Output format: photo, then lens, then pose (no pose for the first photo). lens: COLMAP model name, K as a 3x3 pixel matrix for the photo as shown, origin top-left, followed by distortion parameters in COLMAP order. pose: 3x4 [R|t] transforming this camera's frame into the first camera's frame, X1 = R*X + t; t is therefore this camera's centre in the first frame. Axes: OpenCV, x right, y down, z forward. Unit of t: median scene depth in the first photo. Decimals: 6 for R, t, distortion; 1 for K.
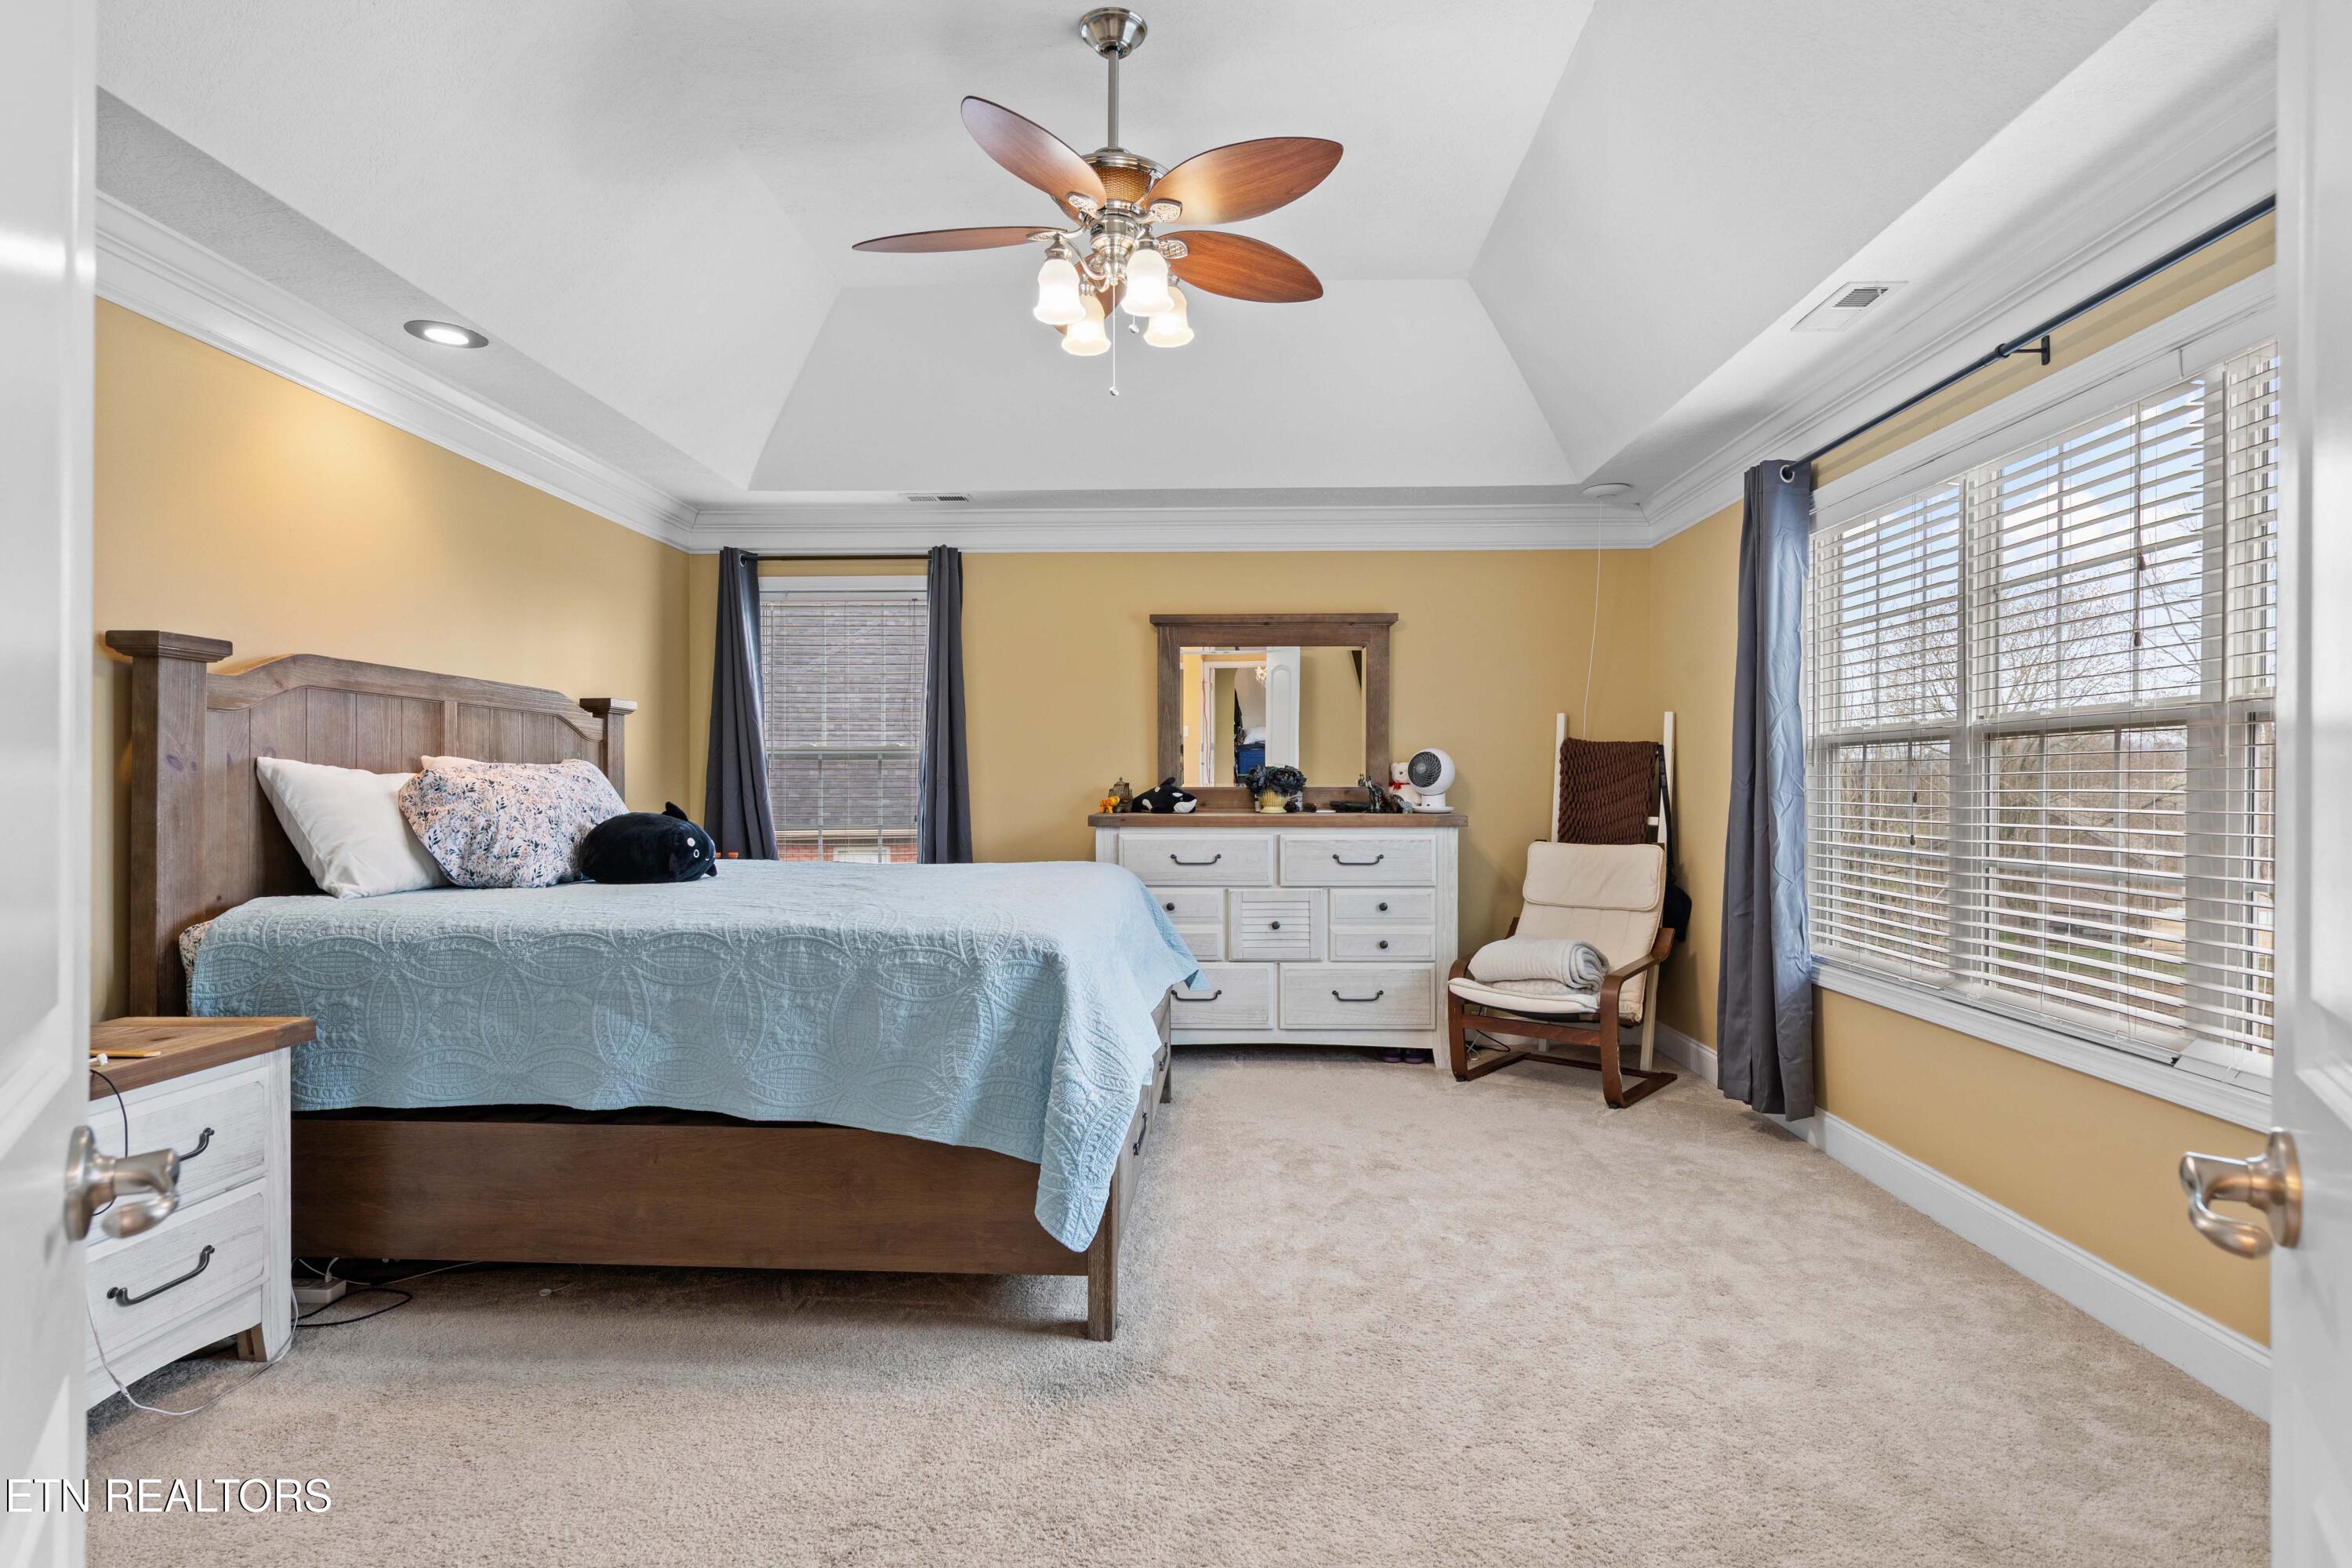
lens RADIAL K [[1160.6, 0, 1176.0], [0, 1160.6, 784.0], [0, 0, 1]] dist [0.004956, 0.000104]
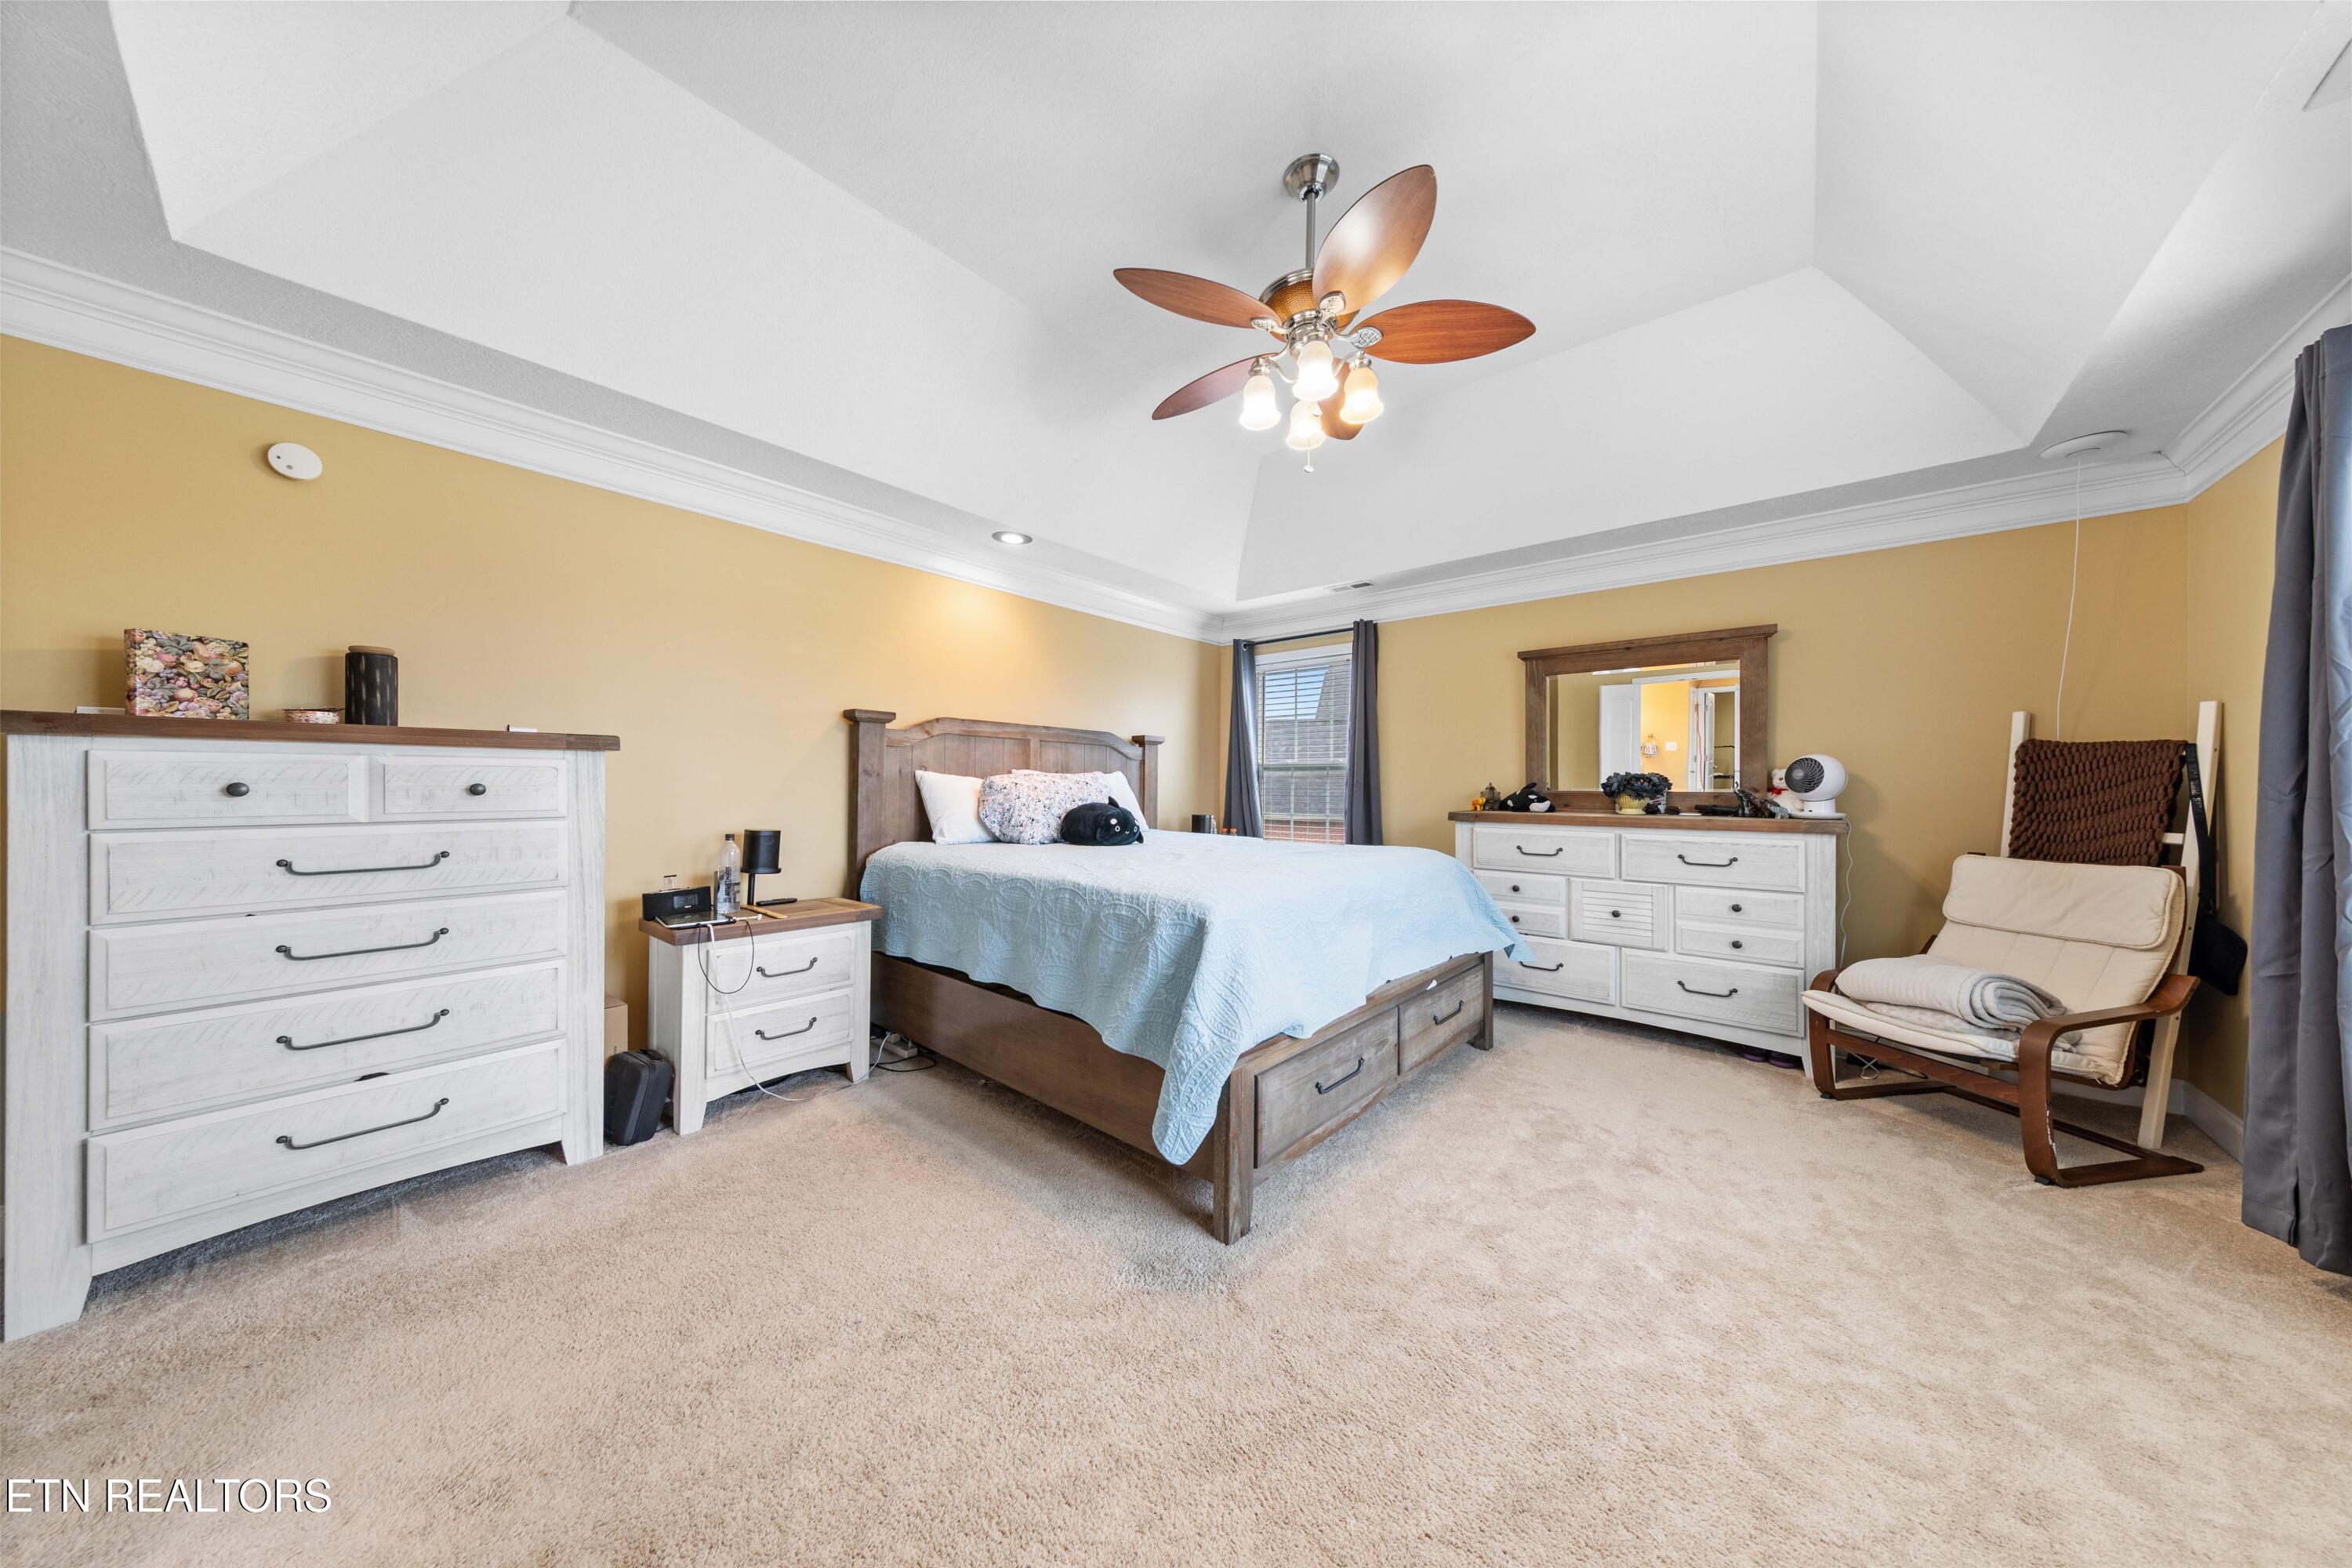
lens RADIAL K [[719.6, 0, 1176.0], [0, 719.6, 784.0], [0, 0, 1]] dist [0.008274, -0.001360]
pose [[0.788292, 0.003302, -0.615293, 0.227254], [-0.006314, 0.999976, -0.002723, -0.000021], [0.615269, 0.006032, 0.788294, 0.229890]]
